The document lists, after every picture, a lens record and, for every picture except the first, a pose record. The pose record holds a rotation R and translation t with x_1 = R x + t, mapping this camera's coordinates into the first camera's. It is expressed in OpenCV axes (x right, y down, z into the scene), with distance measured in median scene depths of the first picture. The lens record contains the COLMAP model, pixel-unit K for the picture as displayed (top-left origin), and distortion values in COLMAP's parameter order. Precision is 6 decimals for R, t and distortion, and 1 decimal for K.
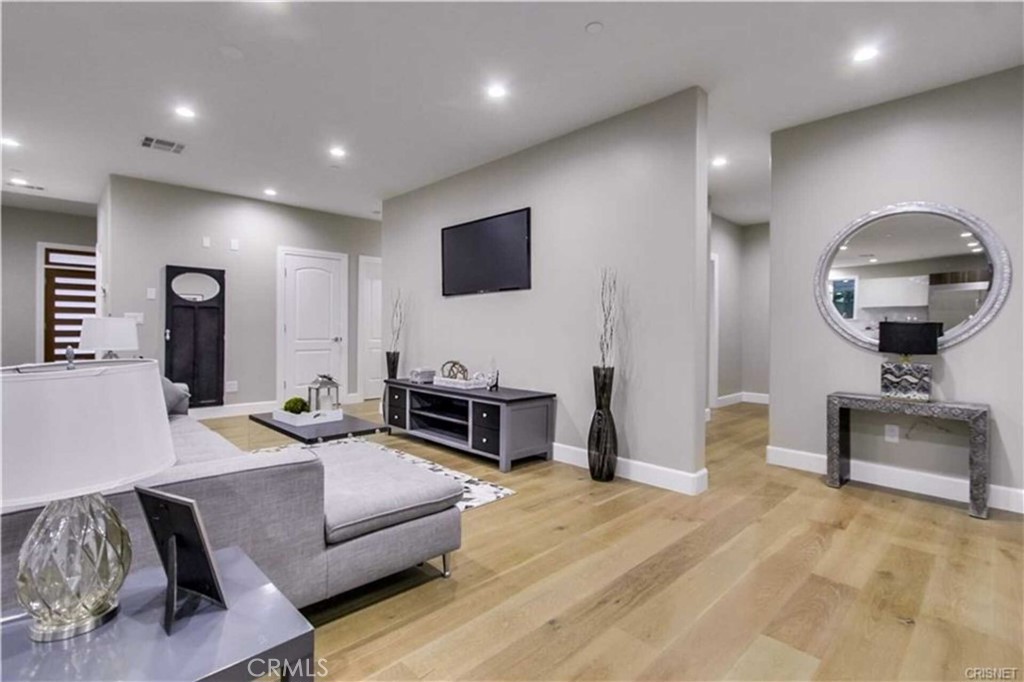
lens RADIAL K [[475.0, 0, 514.7], [0, 475.0, 336.4], [0, 0, 1]] dist [0.014445, -0.000239]
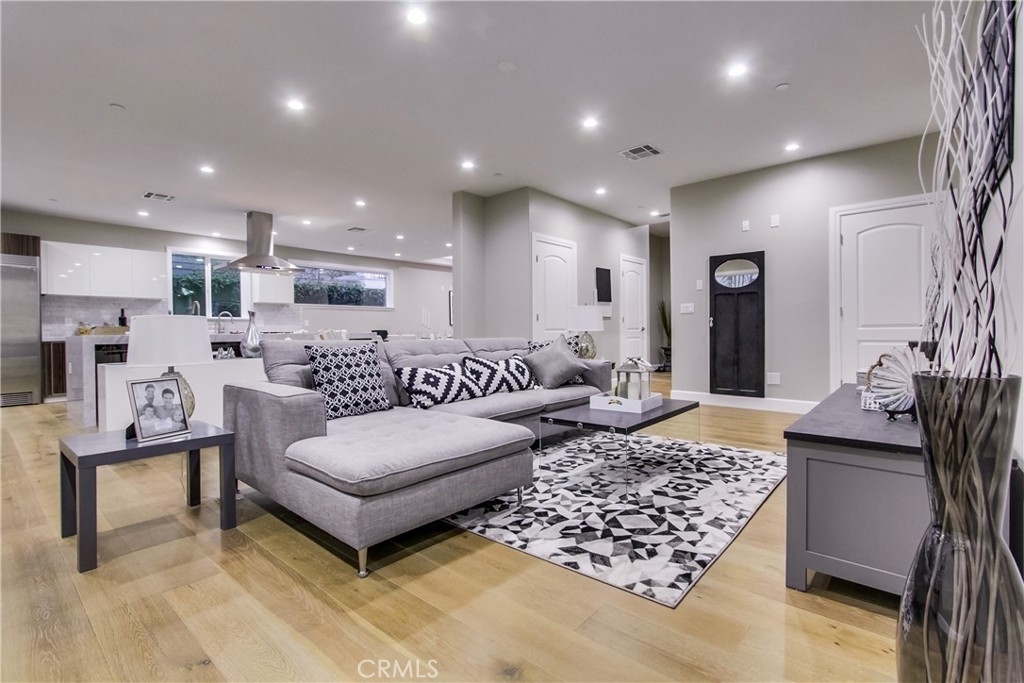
lens RADIAL K [[475.0, 0, 514.4], [0, 475.0, 341.1], [0, 0, 1]] dist [0.014445, -0.000239]
pose [[0.087437, 0.011601, -0.996103, 0.278267], [-0.002327, 0.999932, 0.011441, 0.026163], [0.996167, 0.001318, 0.087458, 0.453550]]
